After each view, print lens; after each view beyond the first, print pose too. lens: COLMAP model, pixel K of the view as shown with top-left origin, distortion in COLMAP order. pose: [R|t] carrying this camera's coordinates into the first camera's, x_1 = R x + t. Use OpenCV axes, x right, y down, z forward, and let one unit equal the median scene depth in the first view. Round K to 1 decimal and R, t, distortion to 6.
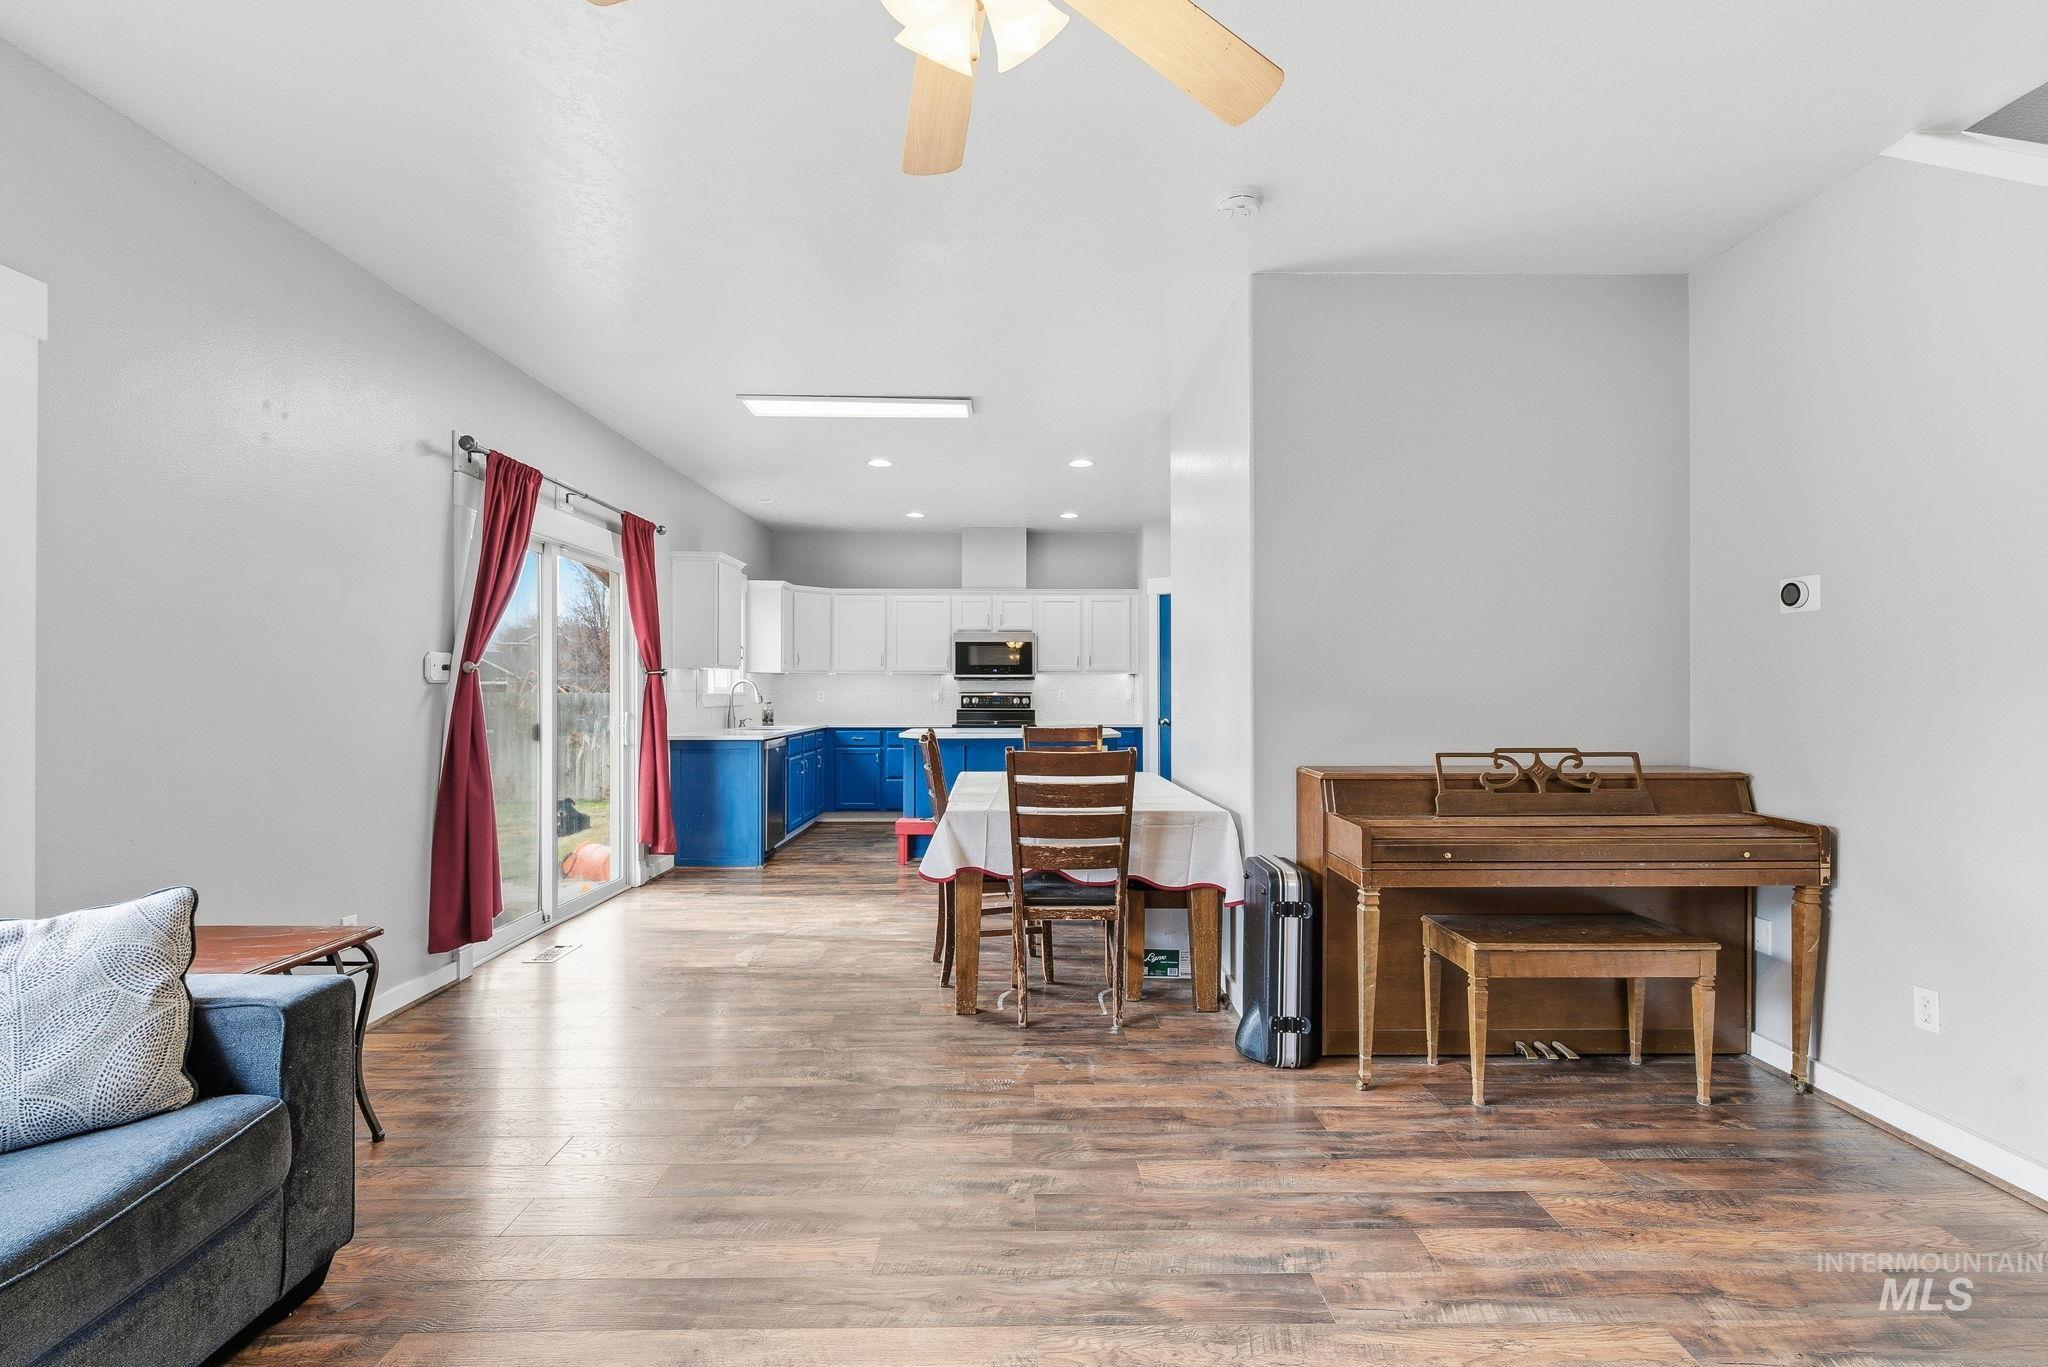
lens RADIAL K [[935.2, 0, 1028.6], [0, 935.2, 689.3], [0, 0, 1]] dist [0.004395, -0.002130]
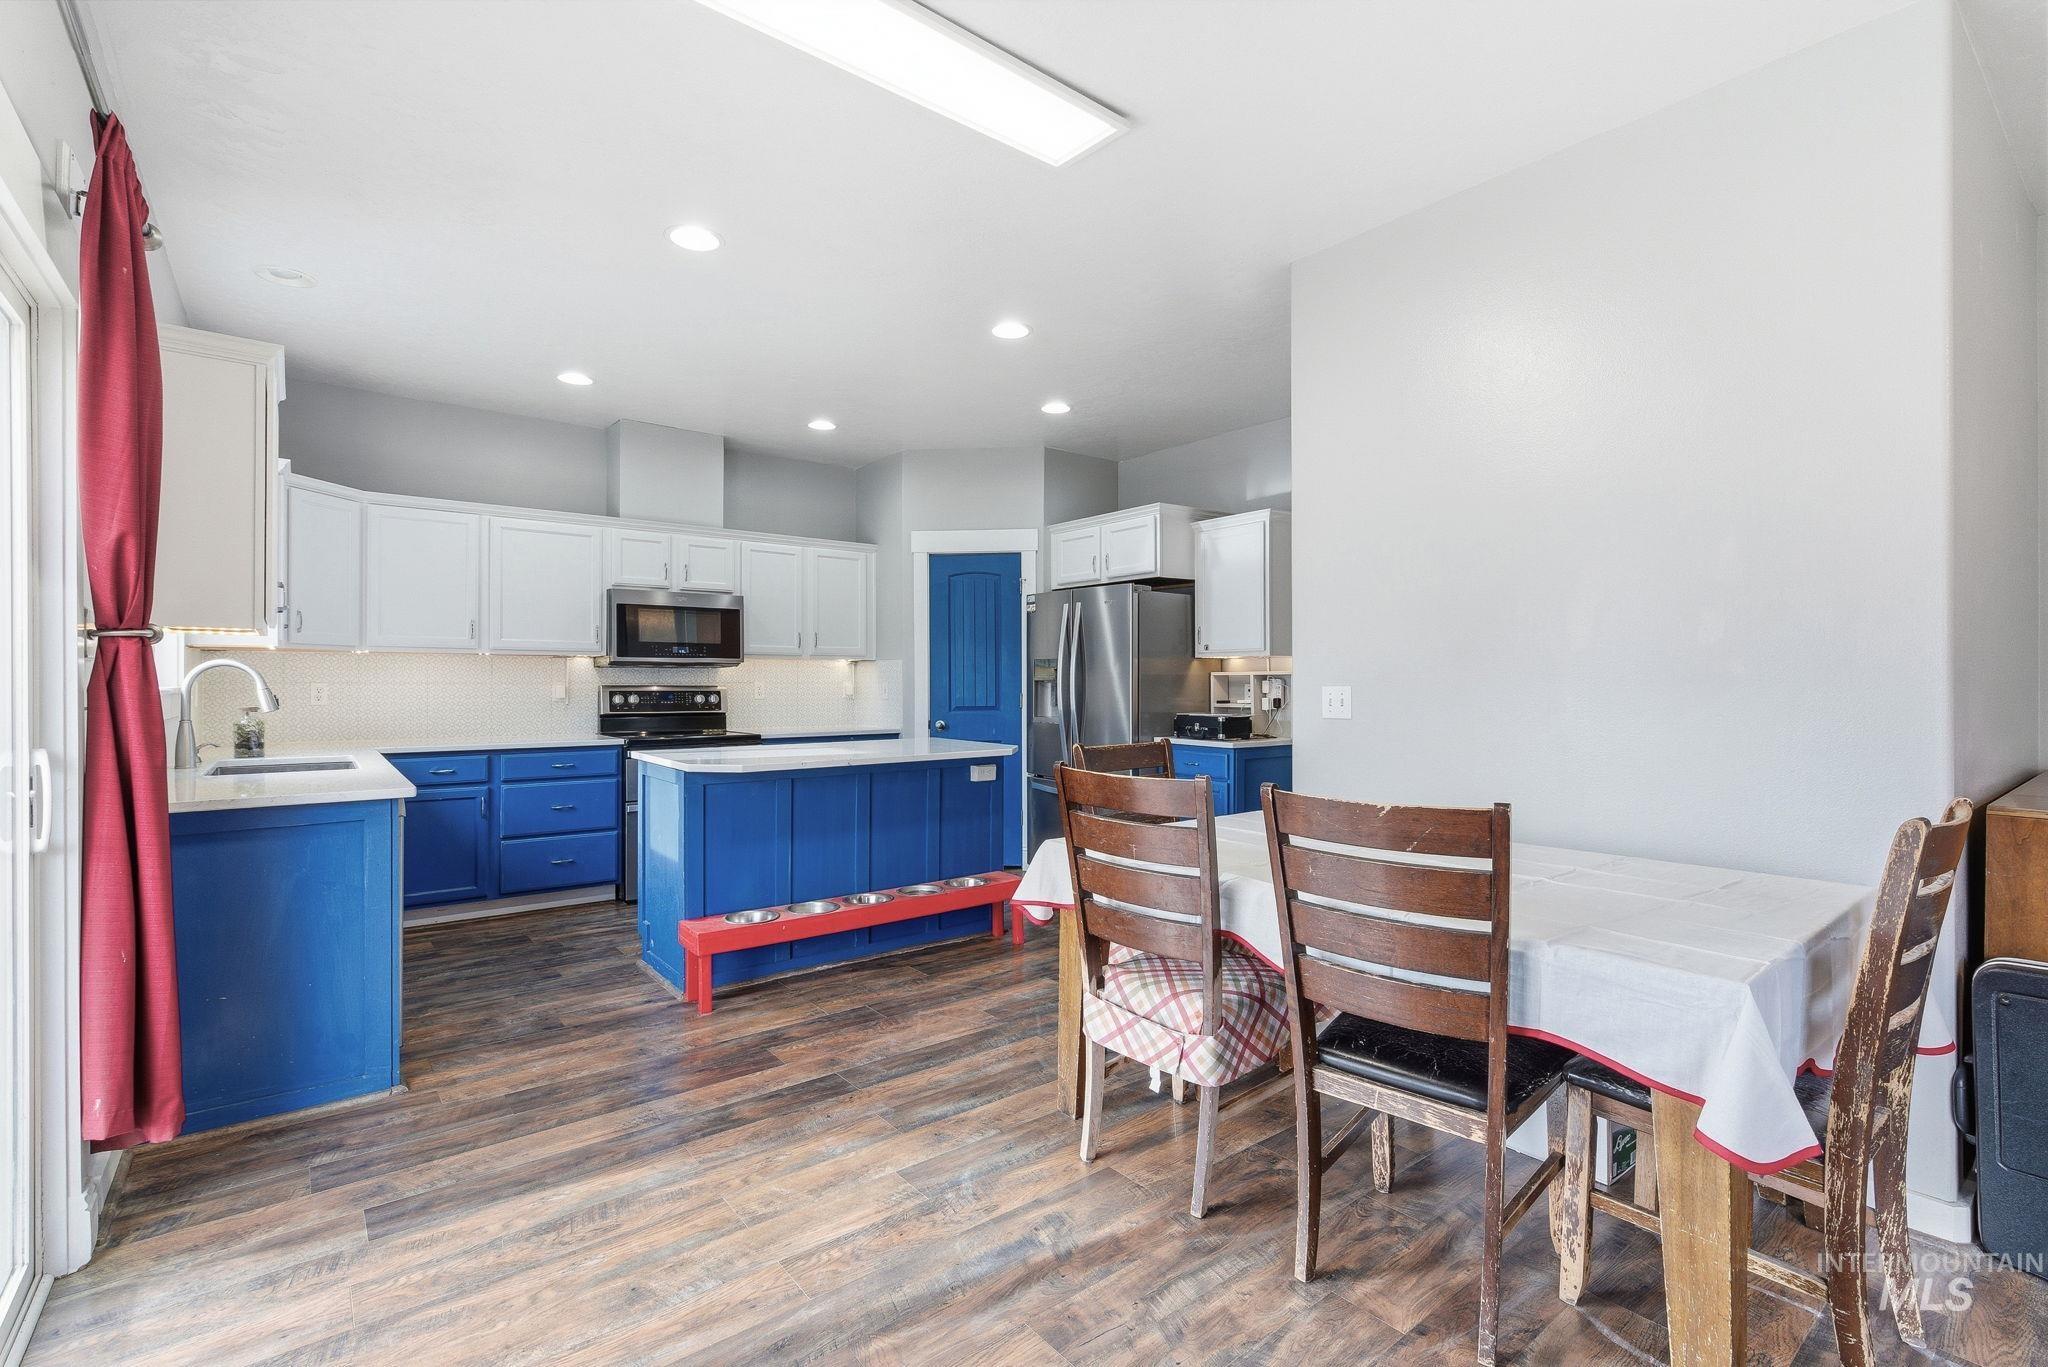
lens RADIAL K [[935.2, 0, 1032.7], [0, 935.2, 679.0], [0, 0, 1]] dist [0.004395, -0.002130]
pose [[0.792997, 0.002955, 0.609219, -0.231940], [-0.001357, 0.999994, -0.003084, 0.000120], [-0.609224, 0.001619, 0.792996, 0.345136]]
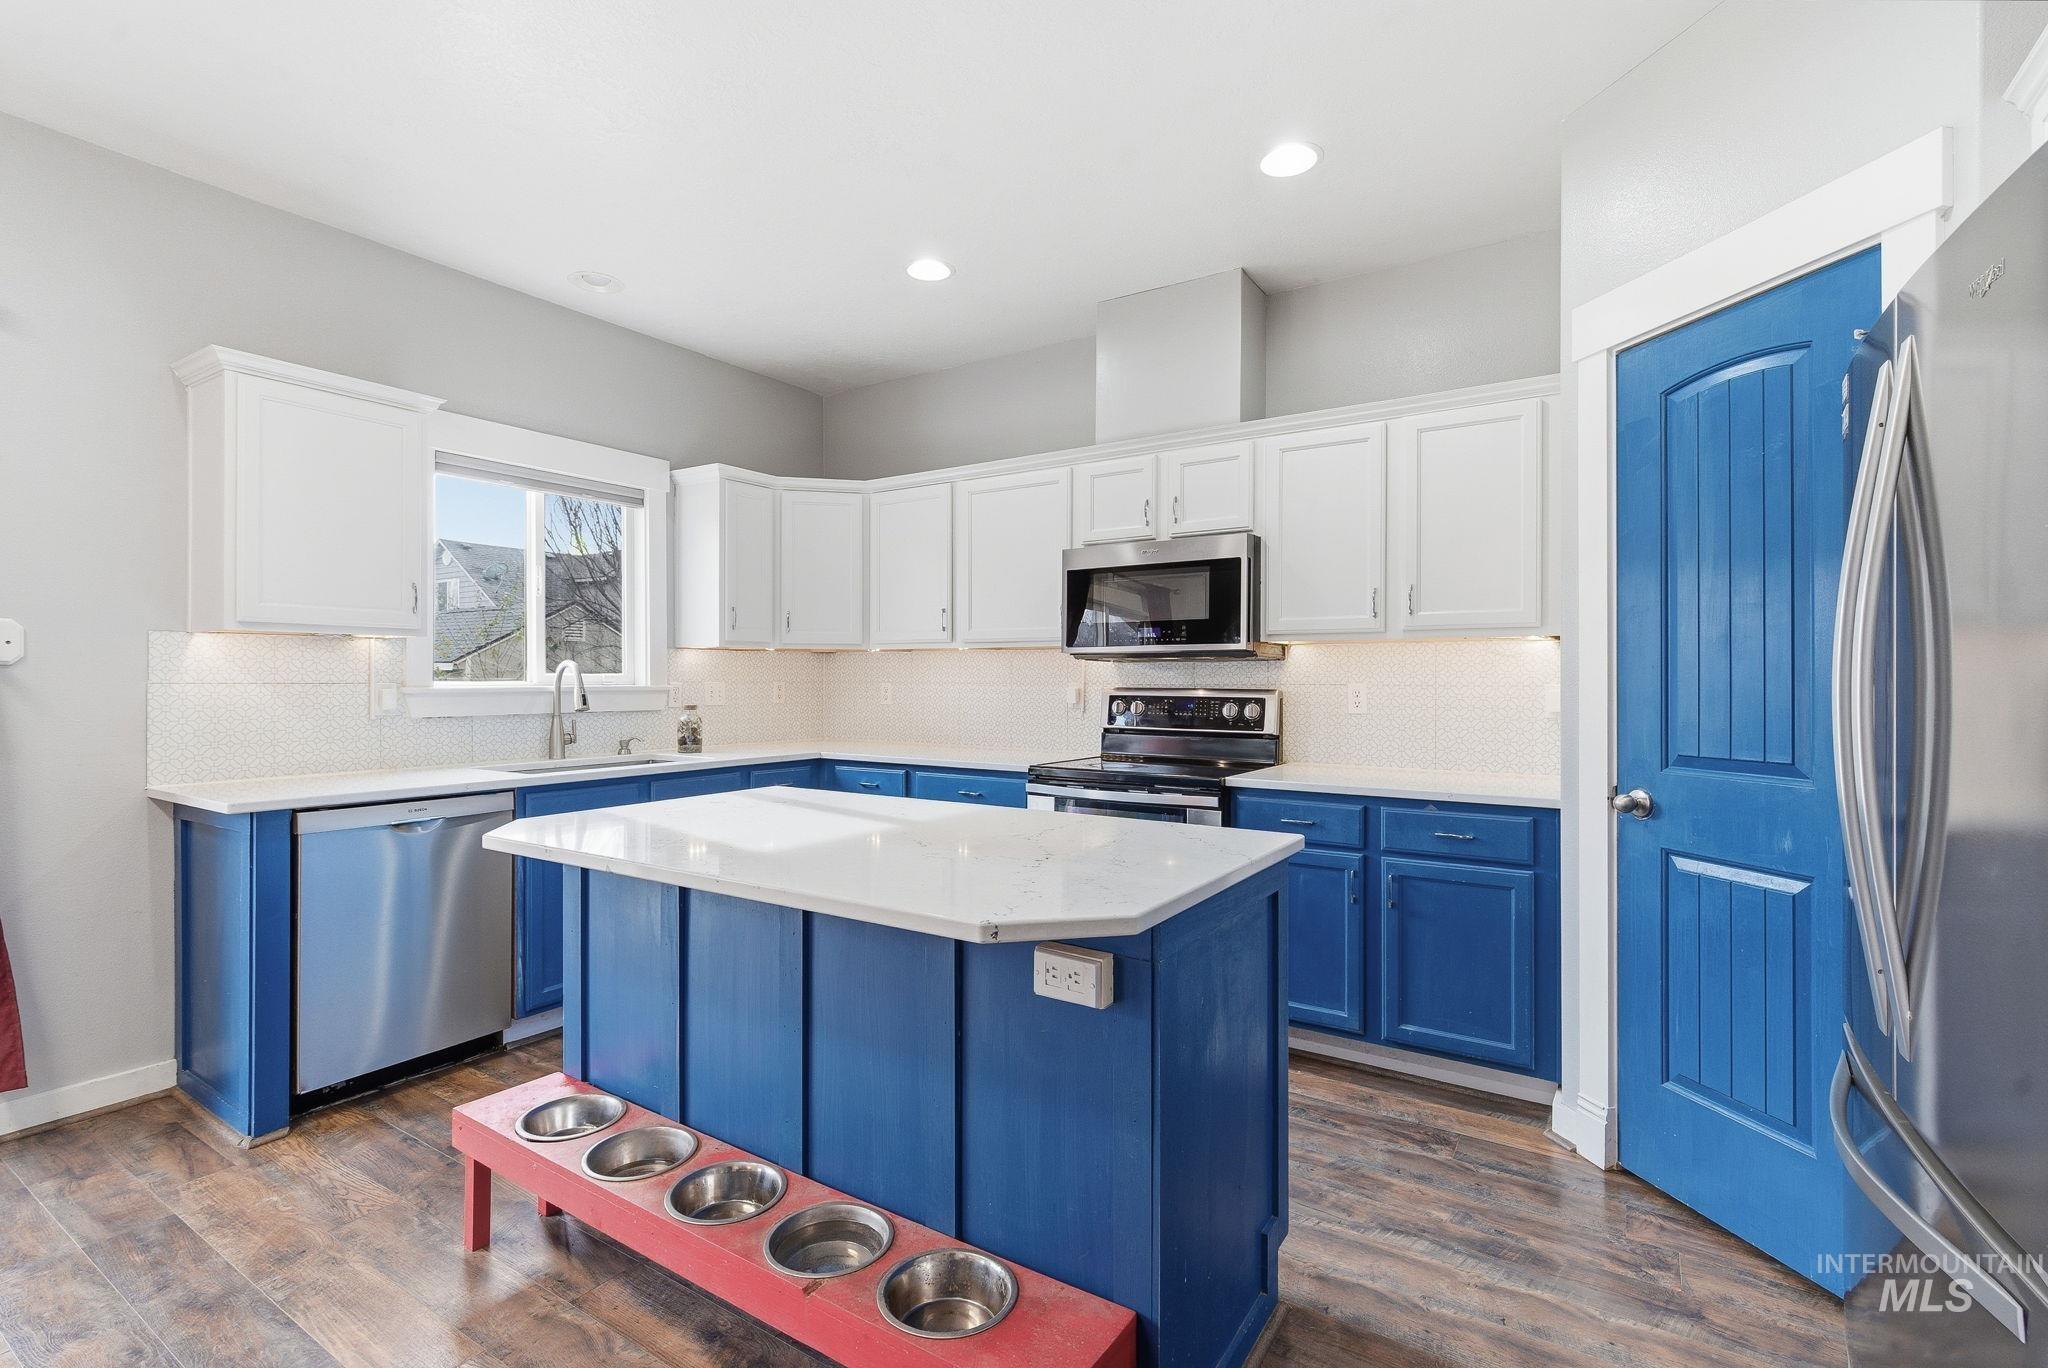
lens RADIAL K [[935.2, 0, 1028.3], [0, 935.2, 678.0], [0, 0, 1]] dist [0.004395, -0.002130]
pose [[0.826312, 0.001955, -0.563209, 0.145419], [-0.002840, 0.999996, -0.000697, -0.001179], [0.563205, 0.002176, 0.826314, 0.629725]]
